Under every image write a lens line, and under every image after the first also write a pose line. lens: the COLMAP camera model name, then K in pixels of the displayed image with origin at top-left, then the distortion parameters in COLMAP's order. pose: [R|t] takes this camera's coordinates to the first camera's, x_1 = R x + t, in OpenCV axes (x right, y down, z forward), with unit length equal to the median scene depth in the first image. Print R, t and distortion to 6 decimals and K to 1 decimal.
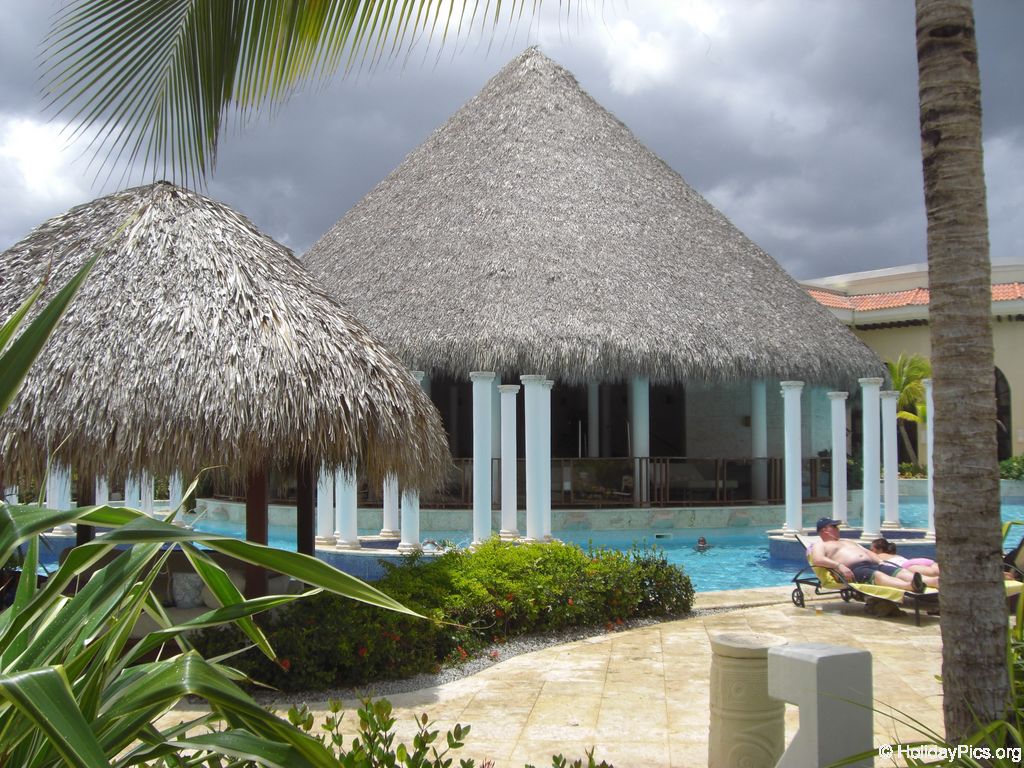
lens RADIAL K [[1130.0, 0, 512.0], [0, 1130.0, 384.0], [0, 0, 1]] dist [-0.249514, 0.354813]
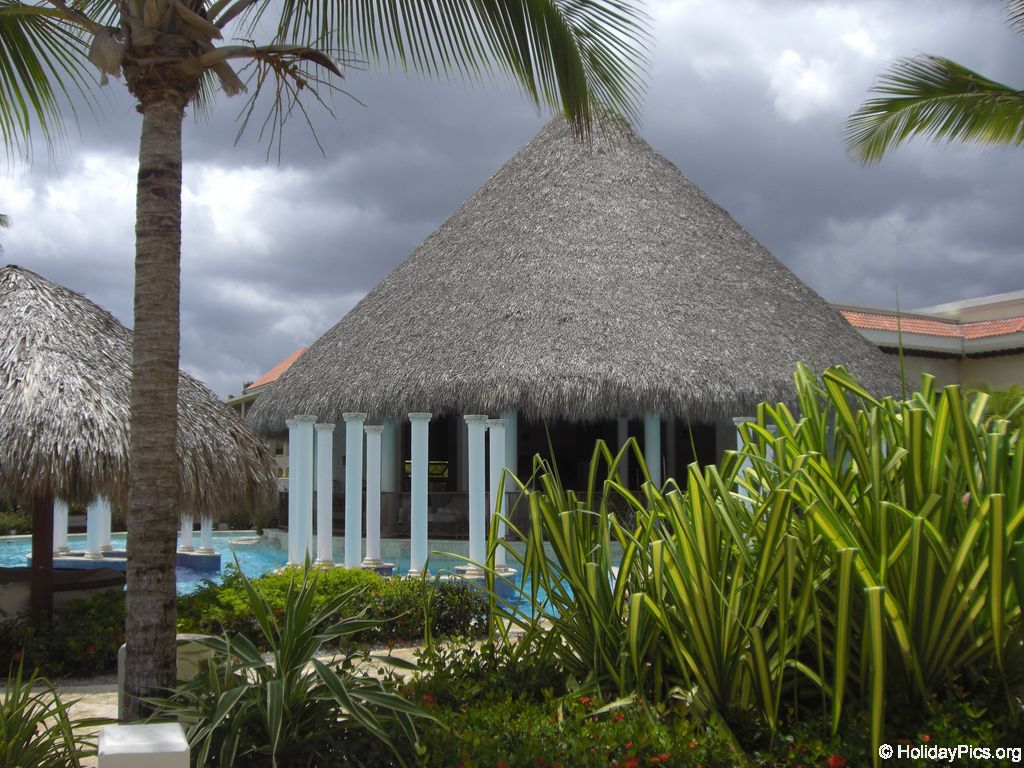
lens RADIAL K [[1130.0, 0, 512.0], [0, 1130.0, 384.0], [0, 0, 1]] dist [-0.249514, 0.354813]
pose [[0.986827, -0.014002, -0.161173, 0.159987], [0.009395, 0.999526, -0.029308, -0.003806], [0.161507, 0.027408, 0.986491, -0.036971]]
